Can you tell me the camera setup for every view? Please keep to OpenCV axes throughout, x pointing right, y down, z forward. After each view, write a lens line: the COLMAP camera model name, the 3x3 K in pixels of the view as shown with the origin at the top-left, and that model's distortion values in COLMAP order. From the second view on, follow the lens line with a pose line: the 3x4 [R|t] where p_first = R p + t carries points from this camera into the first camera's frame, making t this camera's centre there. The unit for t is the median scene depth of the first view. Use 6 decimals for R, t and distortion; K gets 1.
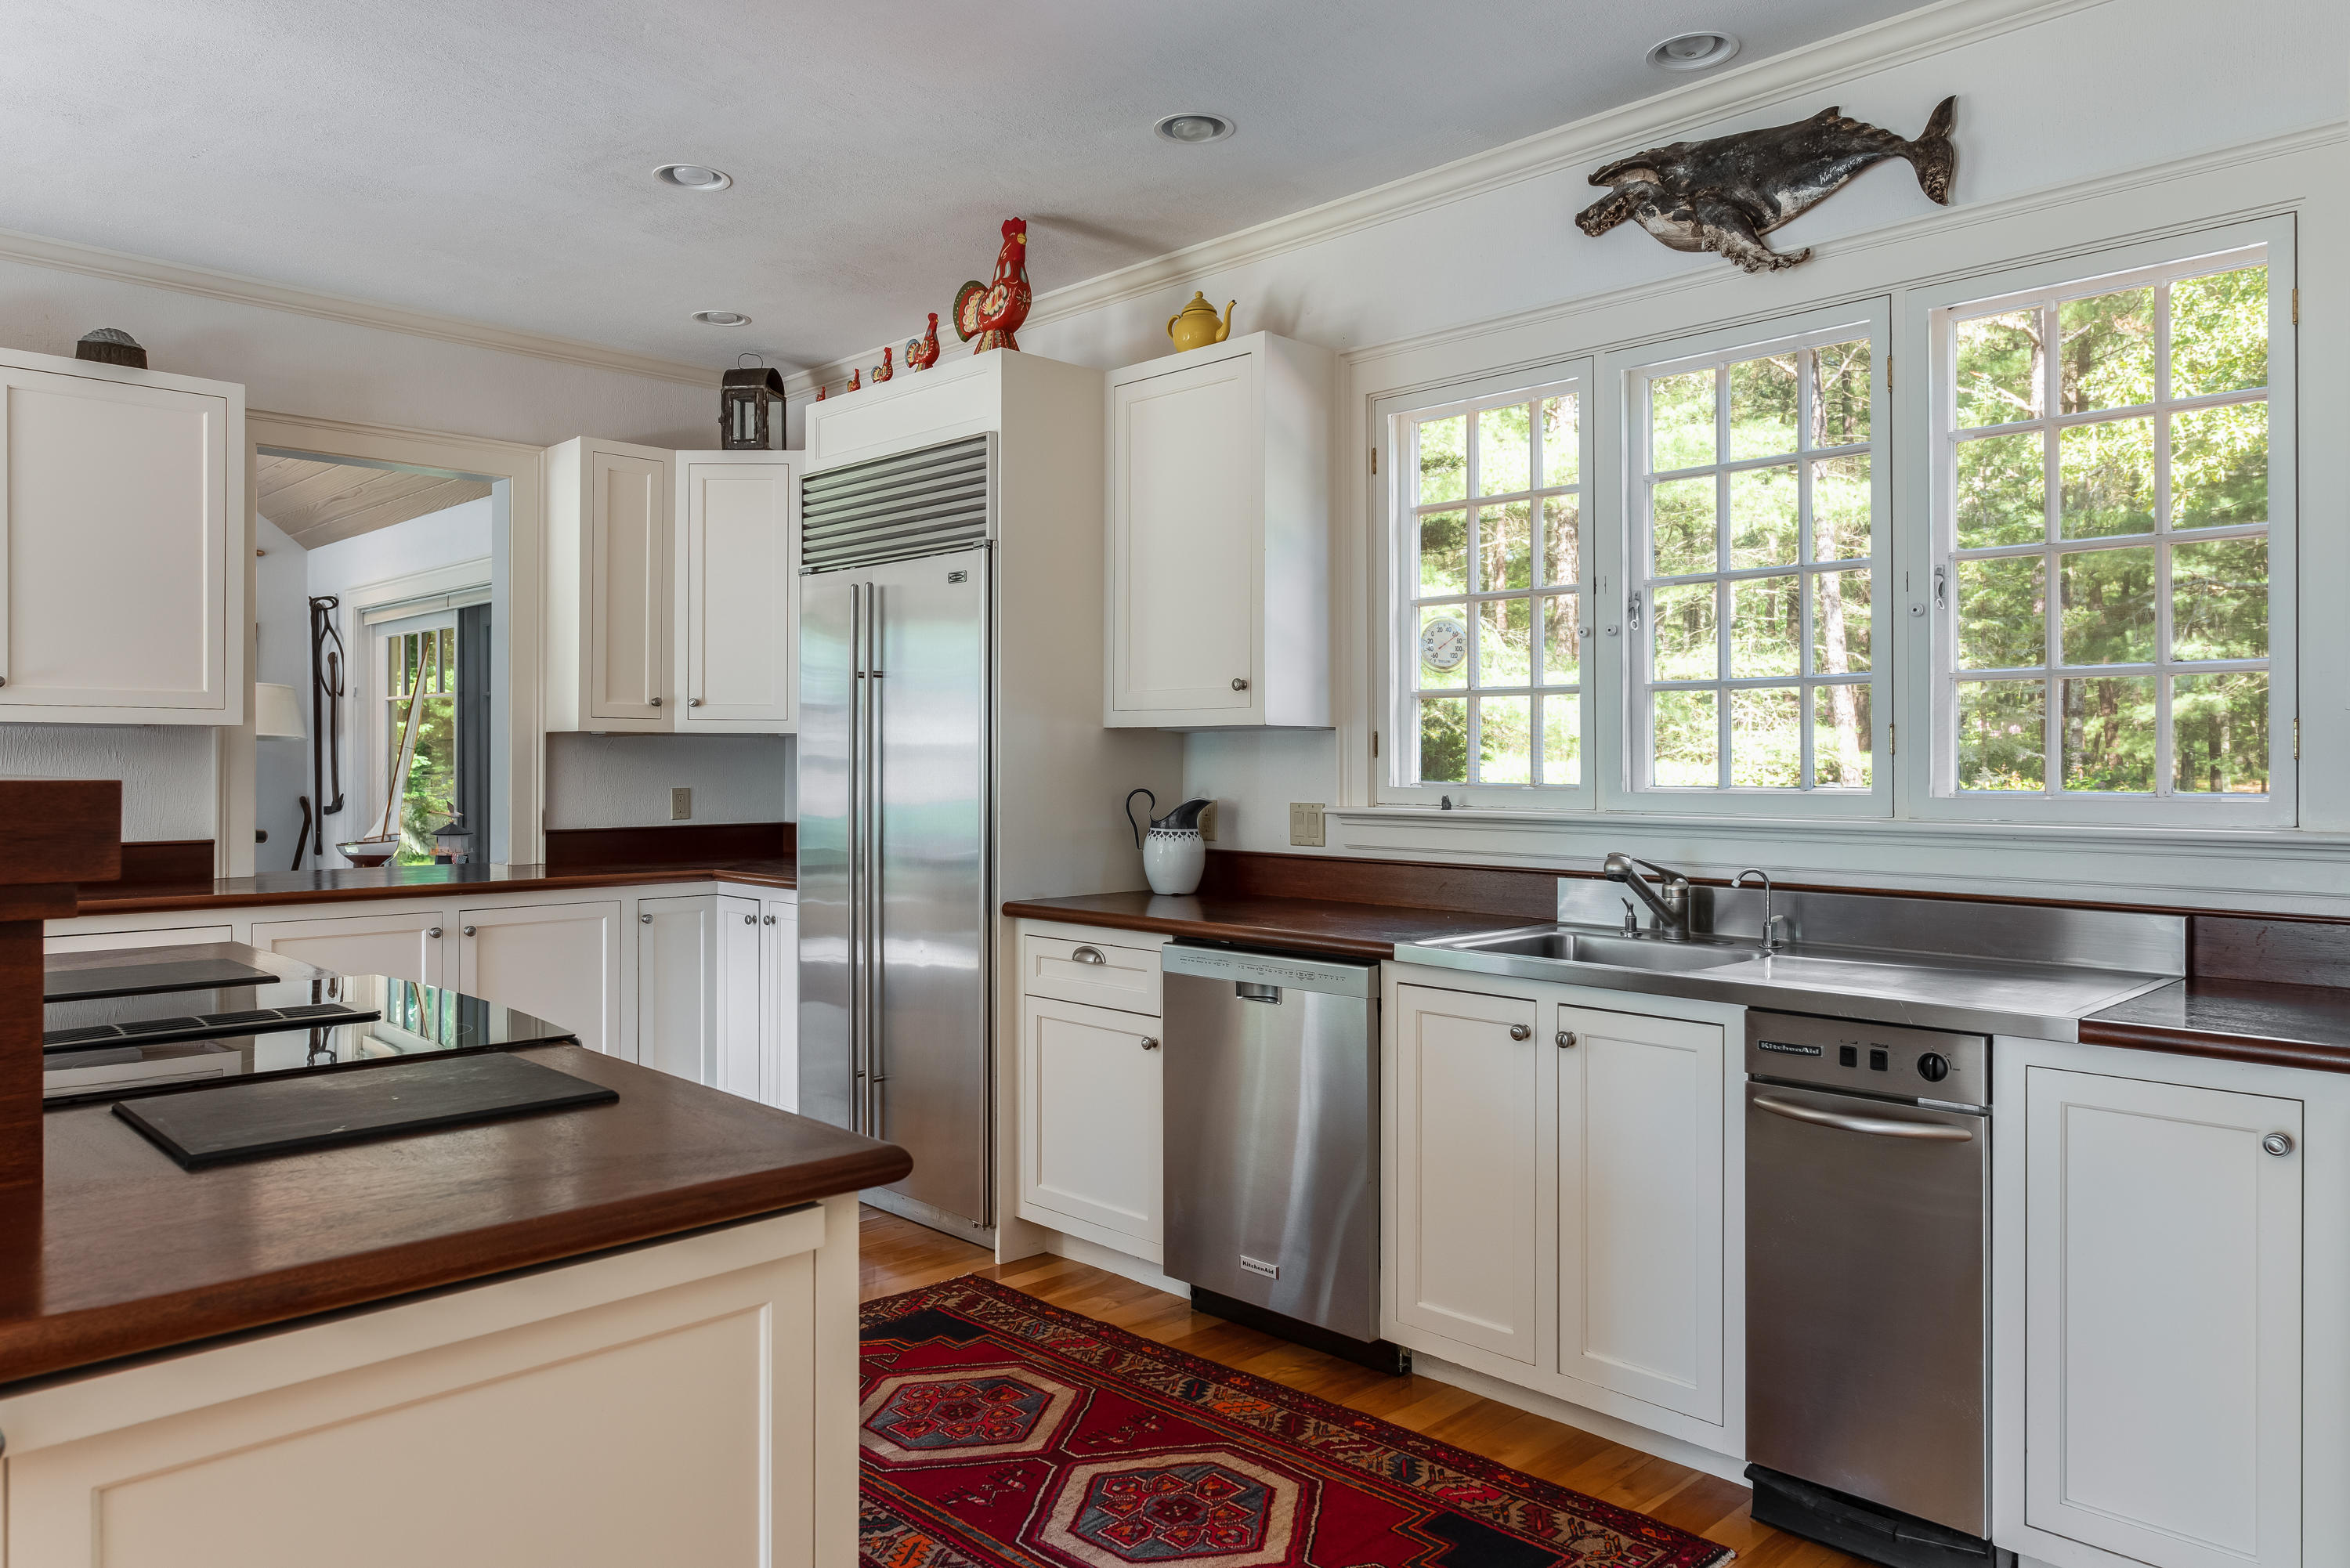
lens RADIAL K [[1554.2, 0, 1174.7], [0, 1554.2, 760.0], [0, 0, 1]] dist [-0.005218, 0.004630]
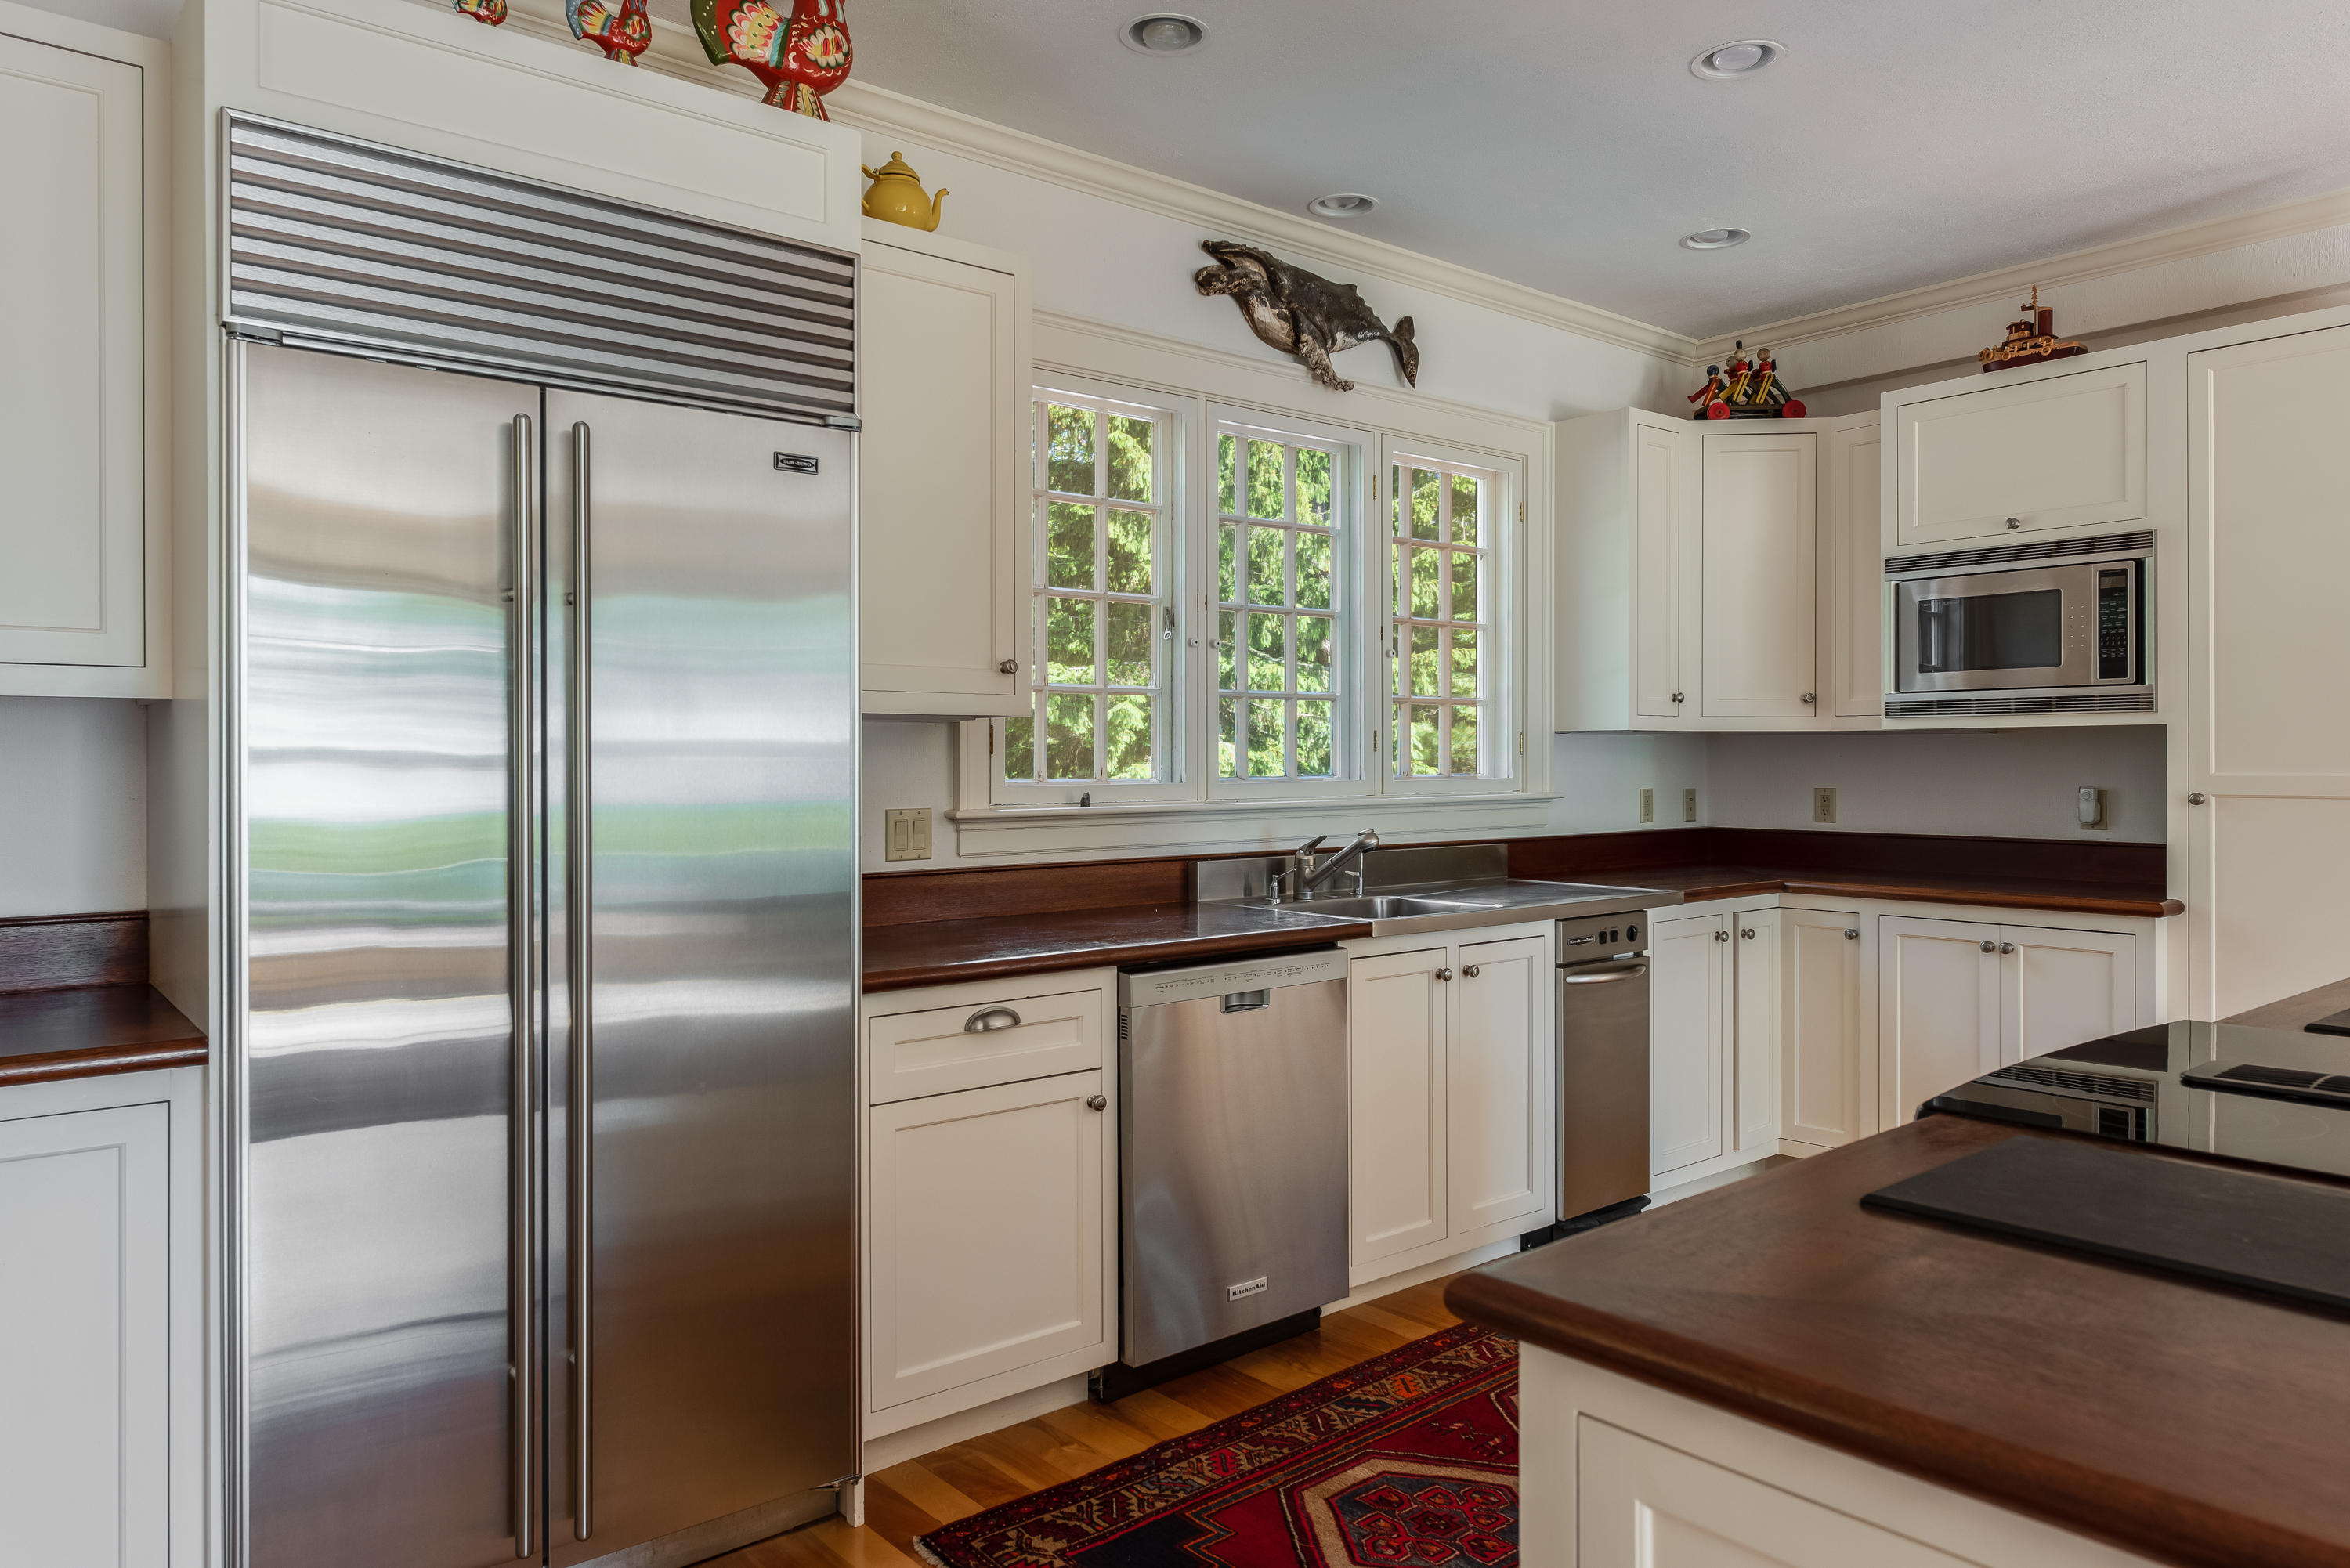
lens RADIAL K [[1554.2, 0, 1174.7], [0, 1554.2, 760.0], [0, 0, 1]] dist [-0.005218, 0.004630]
pose [[0.085449, -0.002537, 0.996339, -0.949330], [0.005975, 0.999980, 0.002034, 0.000259], [-0.996325, 0.005780, 0.085462, 1.017807]]
